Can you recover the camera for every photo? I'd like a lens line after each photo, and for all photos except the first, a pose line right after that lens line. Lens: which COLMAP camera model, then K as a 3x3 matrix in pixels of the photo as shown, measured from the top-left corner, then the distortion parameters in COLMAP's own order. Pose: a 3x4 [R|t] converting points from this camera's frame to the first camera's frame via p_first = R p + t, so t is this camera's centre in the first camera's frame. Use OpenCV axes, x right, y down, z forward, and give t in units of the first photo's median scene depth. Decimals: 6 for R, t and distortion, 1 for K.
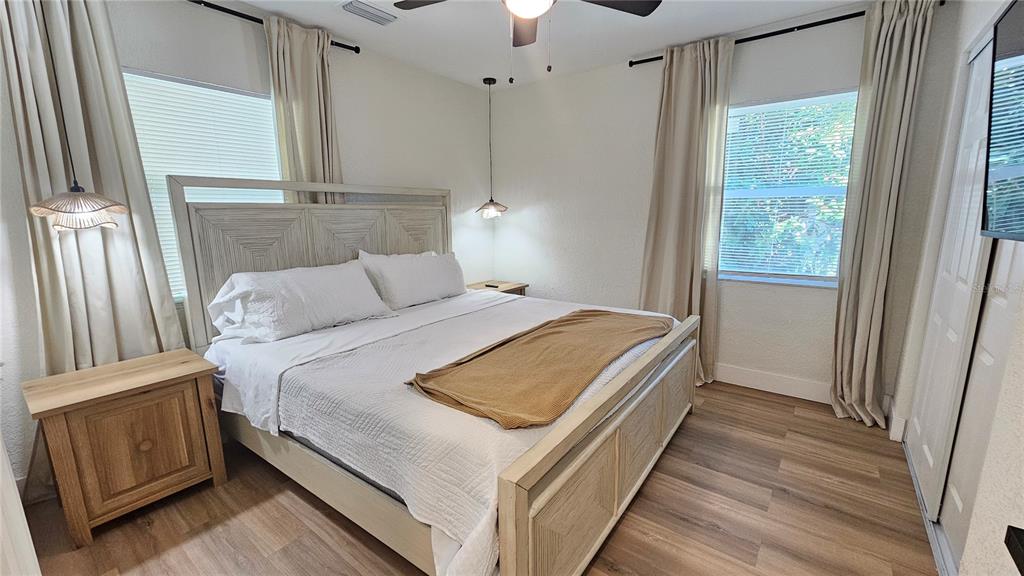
lens RADIAL K [[416.7, 0, 510.8], [0, 416.7, 289.2], [0, 0, 1]] dist [0.001077, -0.000165]
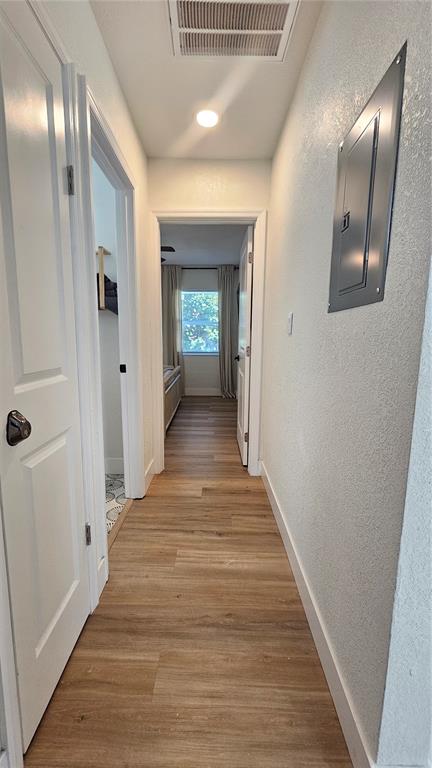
lens RADIAL K [[312.5, 0, 215.3], [0, 312.5, 383.9], [0, 0, 1]] dist [0.001077, -0.000165]
pose [[0.795879, -0.076071, 0.600657, -0.557130], [0.097565, 0.995224, -0.003234, 0.190854], [-0.597543, 0.061177, 0.799500, -0.708787]]
